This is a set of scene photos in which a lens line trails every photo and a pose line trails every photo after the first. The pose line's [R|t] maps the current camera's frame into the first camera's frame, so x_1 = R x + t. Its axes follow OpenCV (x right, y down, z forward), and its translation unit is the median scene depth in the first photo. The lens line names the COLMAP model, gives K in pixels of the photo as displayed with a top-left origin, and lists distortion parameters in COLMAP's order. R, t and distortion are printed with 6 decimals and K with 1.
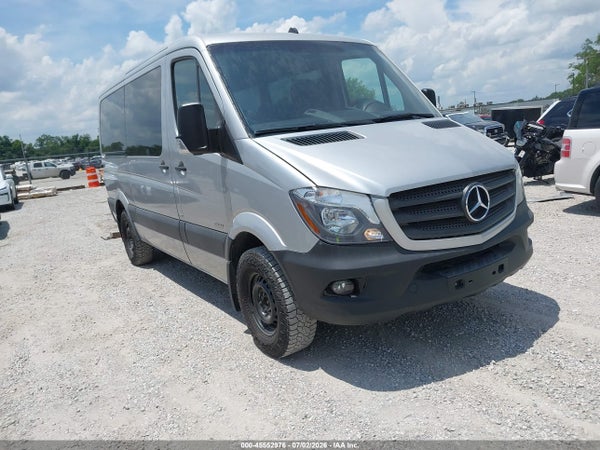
lens RADIAL K [[471.0, 0, 300.0], [0, 471.0, 225.0], [0, 0, 1]] dist [0.093638, -0.002486]
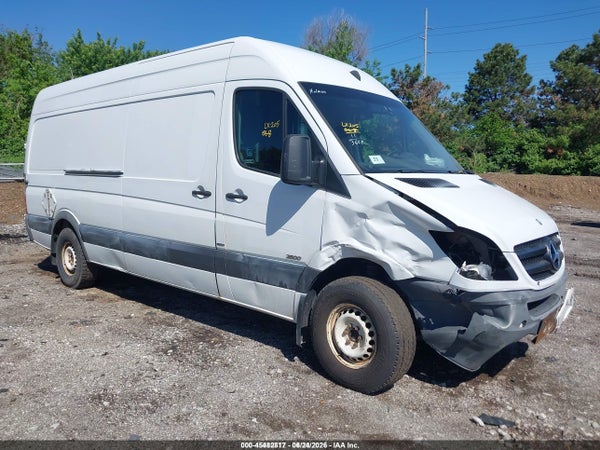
lens RADIAL K [[471.0, 0, 300.0], [0, 471.0, 225.0], [0, 0, 1]] dist [0.093638, -0.002486]
pose [[0.947592, 0.081215, 0.308988, -0.499713], [-0.051840, 0.993419, -0.102129, 0.037819], [-0.315249, 0.080759, 0.945567, 0.056835]]
